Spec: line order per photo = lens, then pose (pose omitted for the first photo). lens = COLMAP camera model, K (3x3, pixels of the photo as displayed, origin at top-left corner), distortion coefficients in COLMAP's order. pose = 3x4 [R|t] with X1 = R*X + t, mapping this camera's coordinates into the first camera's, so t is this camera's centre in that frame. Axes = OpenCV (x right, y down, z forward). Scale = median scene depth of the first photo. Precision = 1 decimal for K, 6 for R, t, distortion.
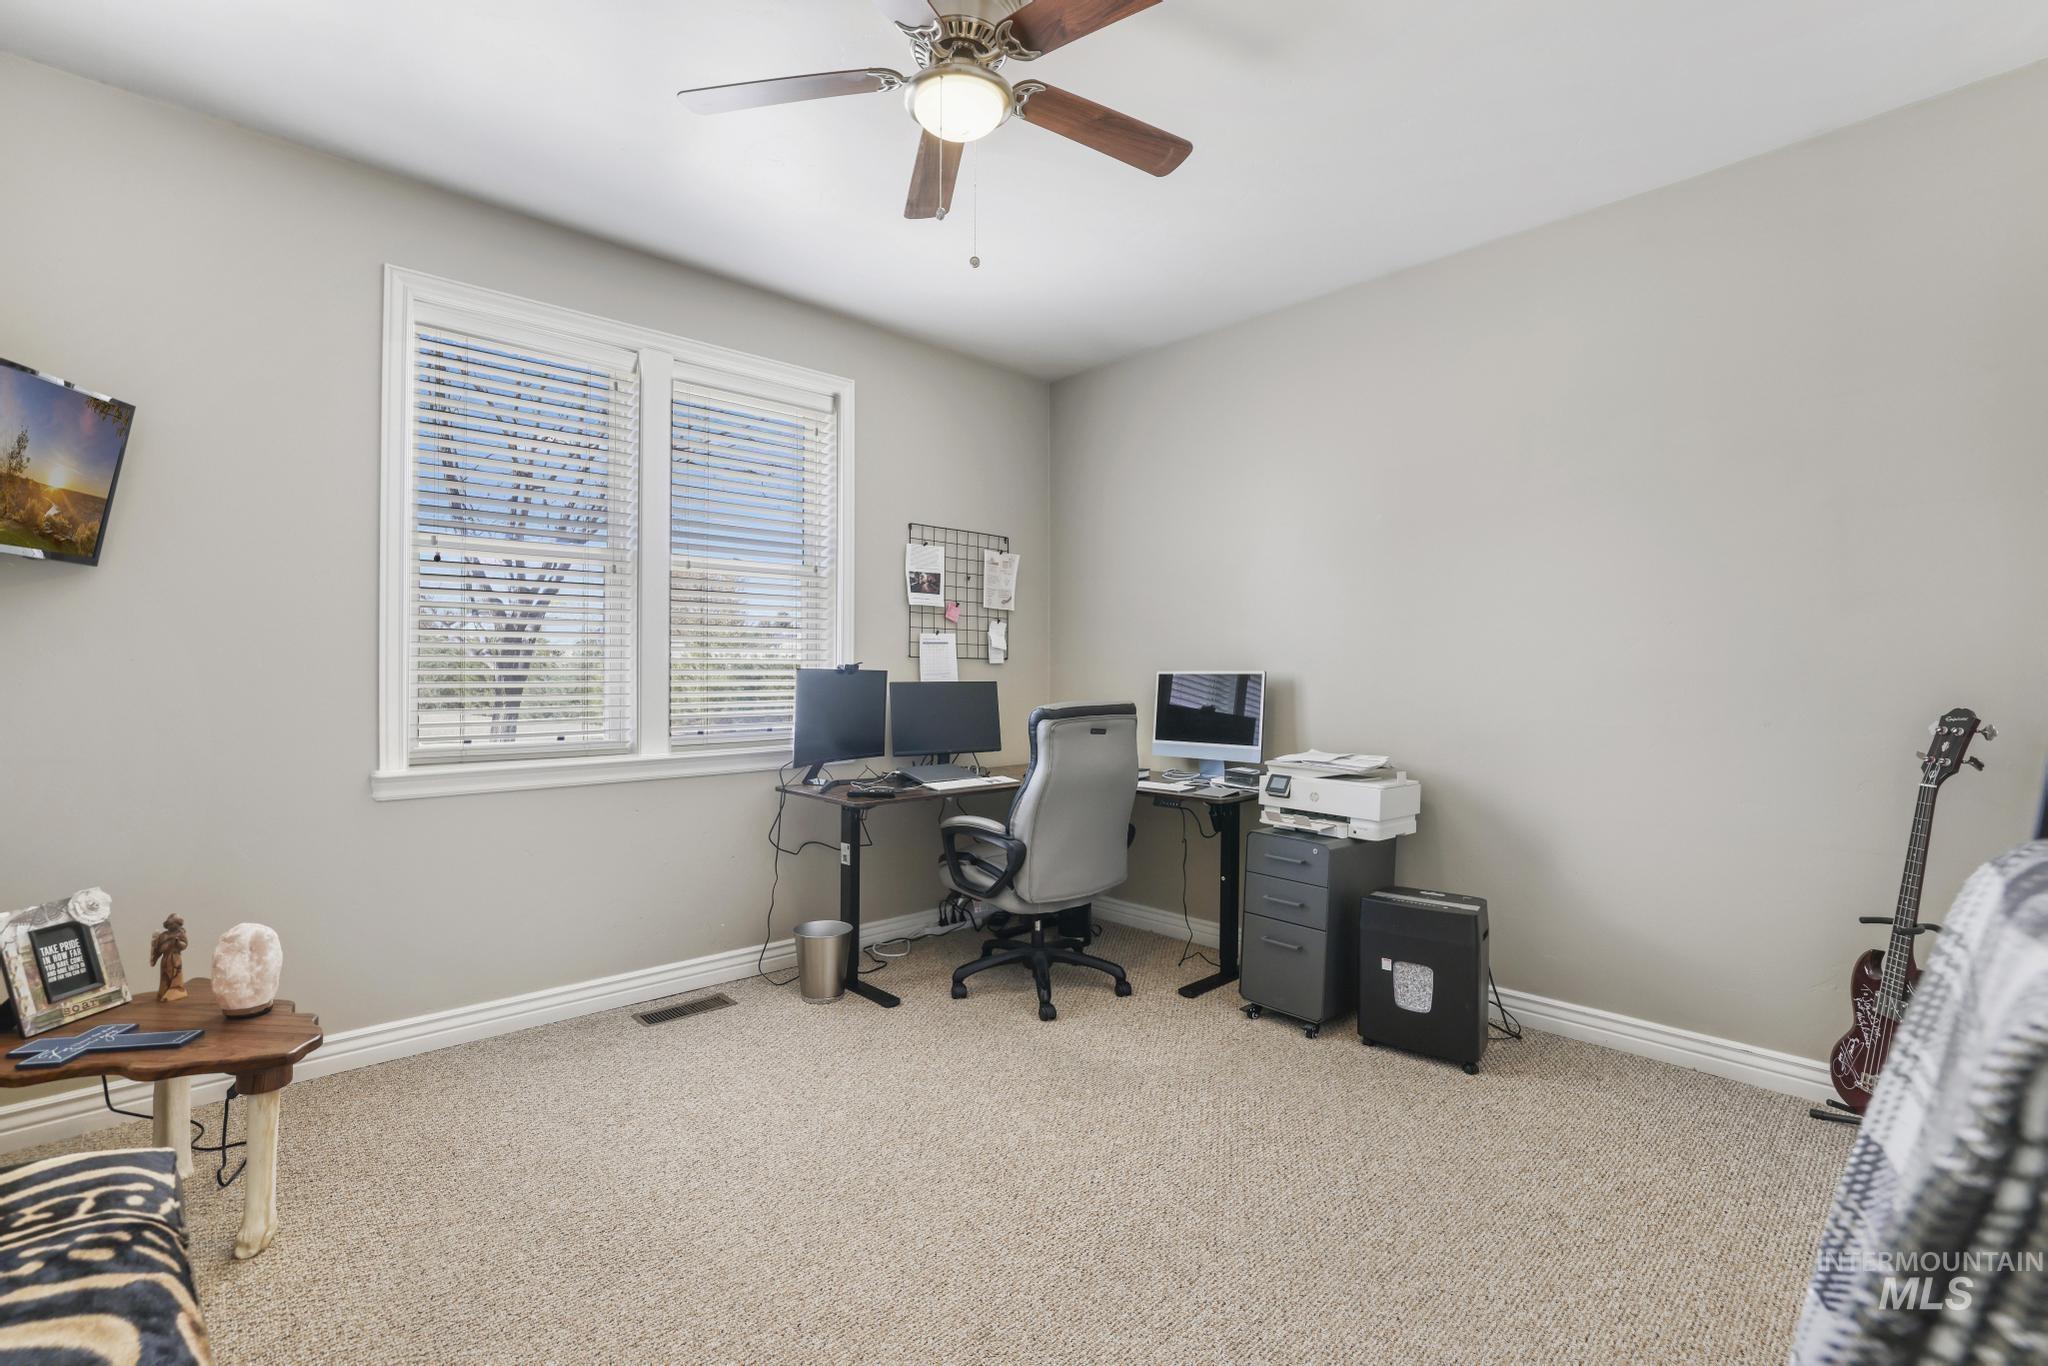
lens RADIAL K [[902.8, 0, 1027.8], [0, 902.8, 682.6], [0, 0, 1]] dist [-0.020274, 0.004557]
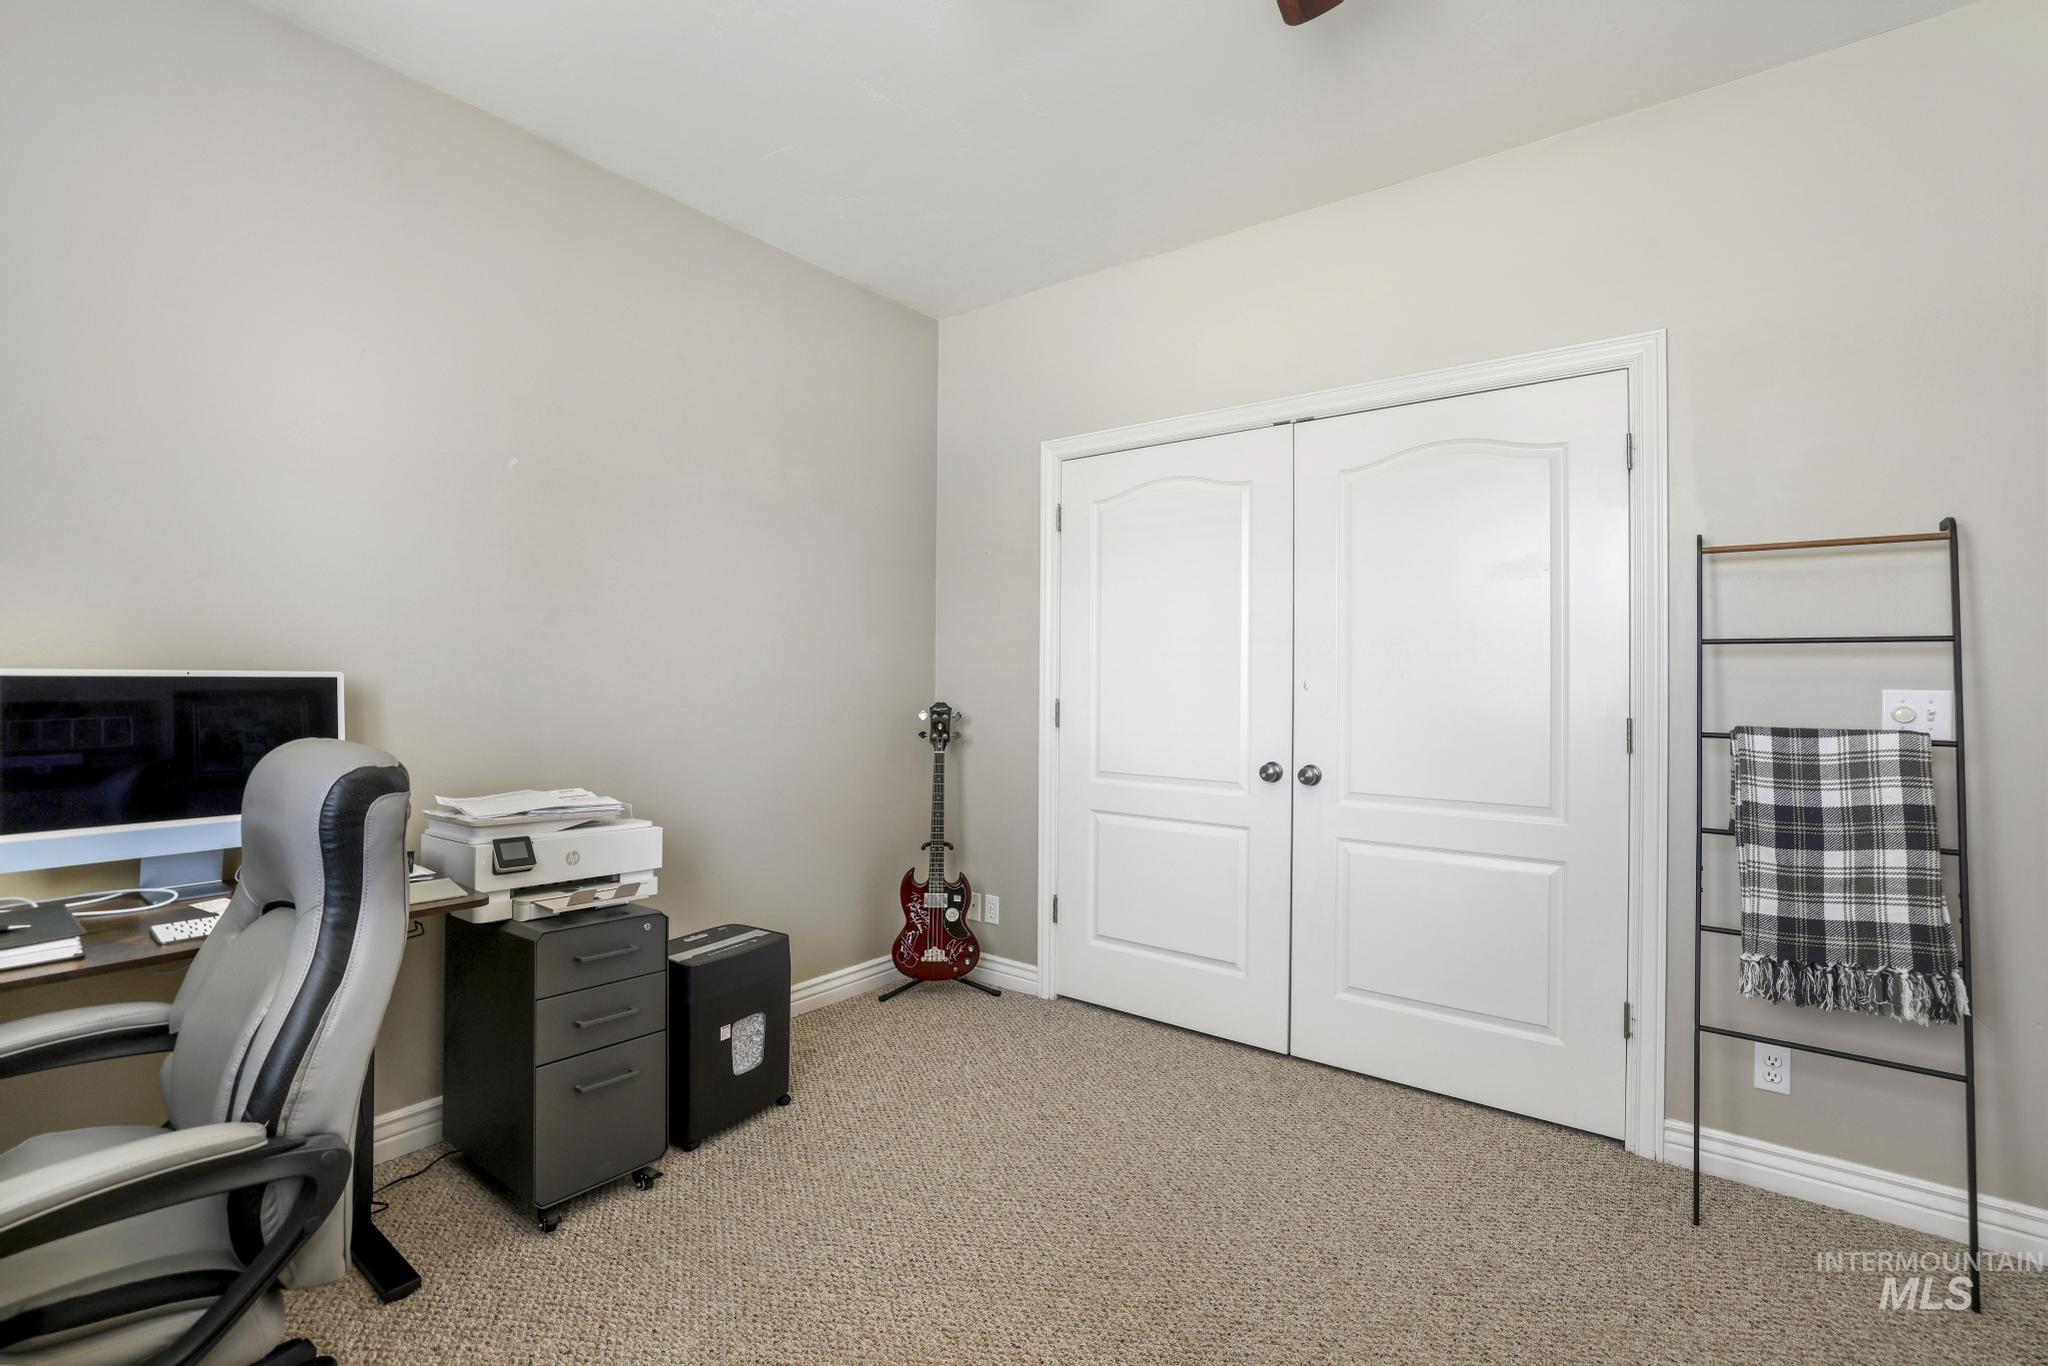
lens RADIAL K [[902.8, 0, 1026.2], [0, 902.8, 679.8], [0, 0, 1]] dist [-0.020274, 0.004557]
pose [[-0.149516, -0.008533, 0.988722, -0.456029], [-0.010408, 0.999921, 0.007056, -0.019625], [-0.988704, -0.009236, -0.149593, 0.853461]]
